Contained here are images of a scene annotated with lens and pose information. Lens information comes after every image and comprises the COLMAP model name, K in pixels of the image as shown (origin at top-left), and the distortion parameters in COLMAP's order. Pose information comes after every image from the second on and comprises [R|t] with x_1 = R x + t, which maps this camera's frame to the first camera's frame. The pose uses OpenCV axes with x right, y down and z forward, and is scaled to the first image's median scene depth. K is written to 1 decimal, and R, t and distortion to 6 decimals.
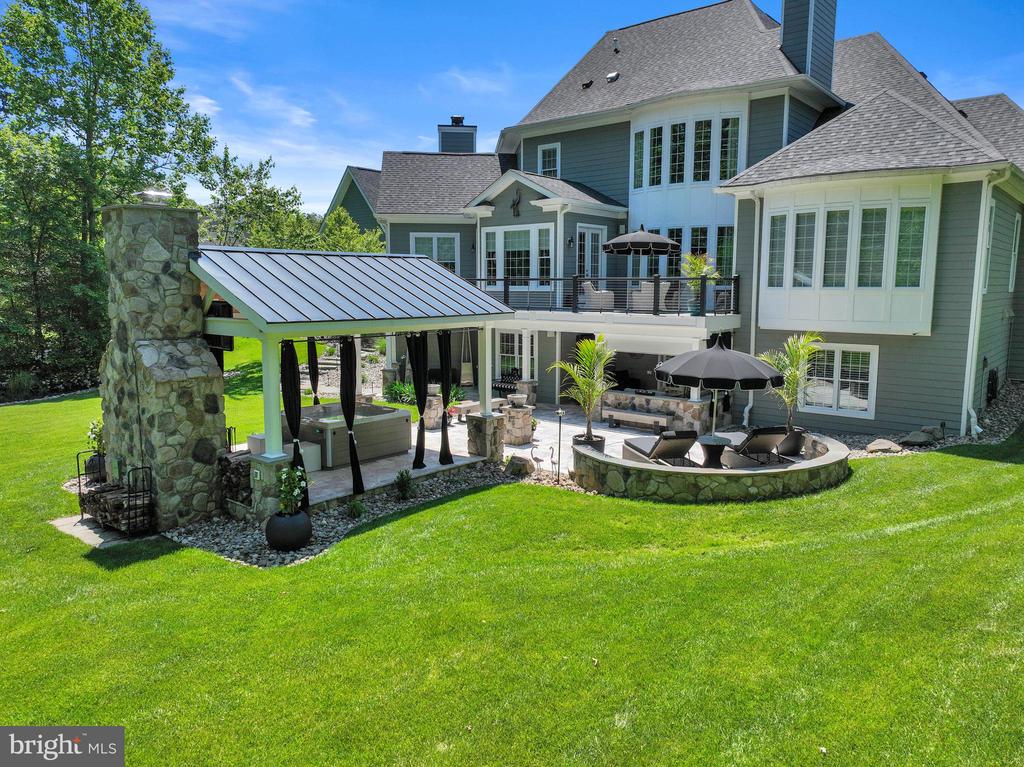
lens RADIAL K [[724.4, 0, 512.0], [0, 724.4, 383.5], [0, 0, 1]] dist [-0.010858, -0.002975]
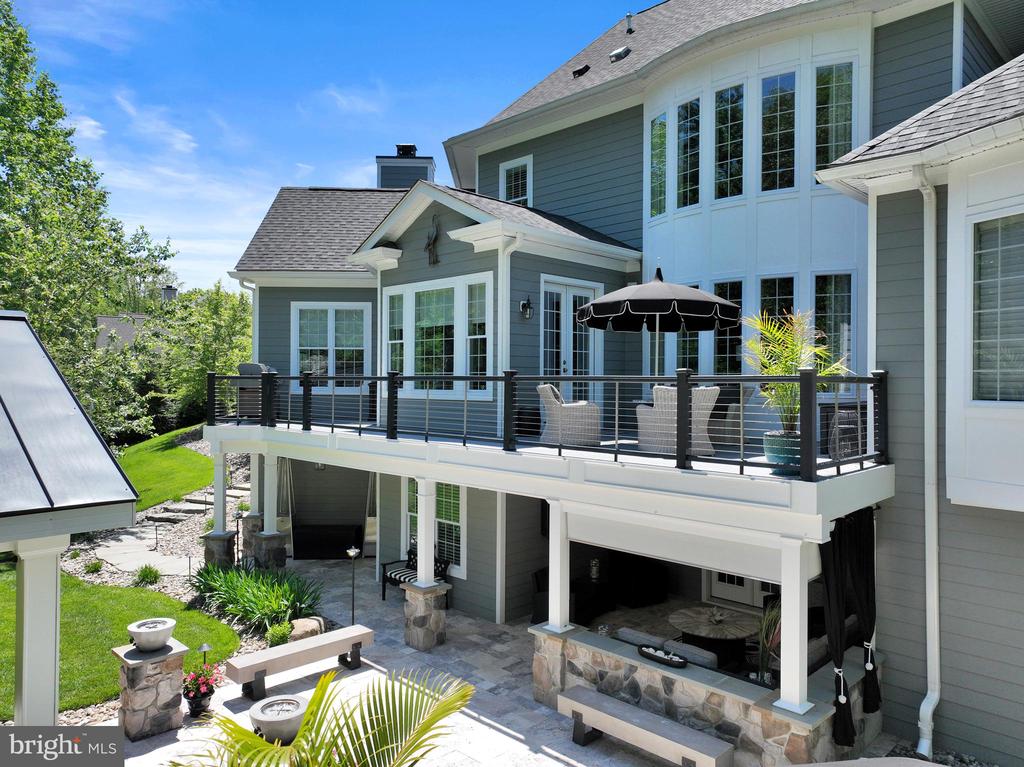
lens RADIAL K [[717.1, 0, 512.1], [0, 717.1, 372.6], [0, 0, 1]] dist [-0.000536, 0.003781]
pose [[0.996775, 0.004790, -0.080109, 0.112312], [-0.016533, 0.989061, -0.146578, -0.072237], [0.078531, 0.147430, 0.985950, 0.490385]]
